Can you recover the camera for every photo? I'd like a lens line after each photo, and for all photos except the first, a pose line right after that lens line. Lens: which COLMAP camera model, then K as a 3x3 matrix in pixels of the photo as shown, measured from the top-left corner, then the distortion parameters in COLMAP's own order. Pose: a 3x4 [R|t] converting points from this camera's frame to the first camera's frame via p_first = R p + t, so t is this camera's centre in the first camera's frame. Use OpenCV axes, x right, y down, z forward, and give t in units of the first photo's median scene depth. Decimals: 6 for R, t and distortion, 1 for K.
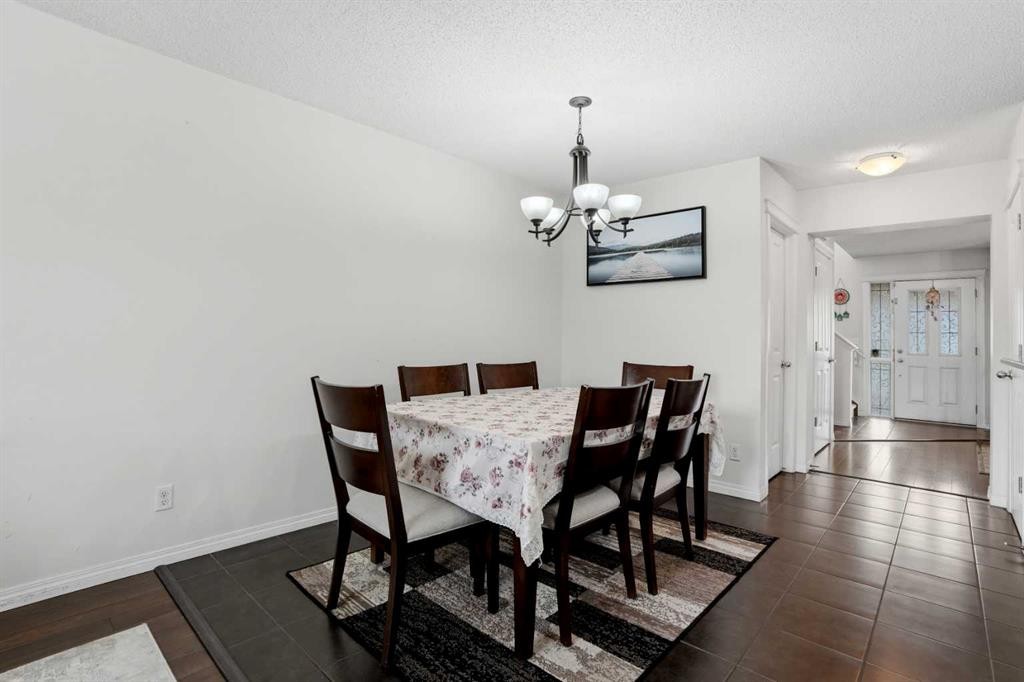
lens RADIAL K [[487.2, 0, 513.6], [0, 487.2, 326.0], [0, 0, 1]] dist [-0.074713, 0.029063]
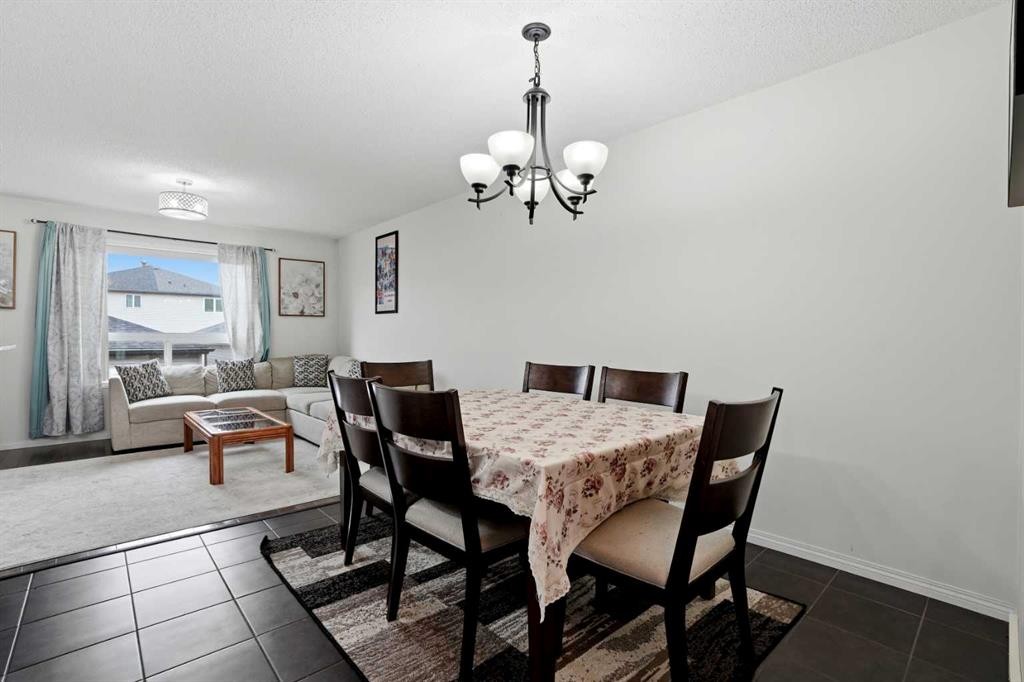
lens RADIAL K [[487.2, 0, 513.6], [0, 487.2, 326.0], [0, 0, 1]] dist [-0.074713, 0.029063]
pose [[-0.093313, -0.038468, -0.994893, 0.619459], [0.021861, 0.998933, -0.040675, 0.027505], [0.995397, -0.025544, -0.092373, 0.694313]]
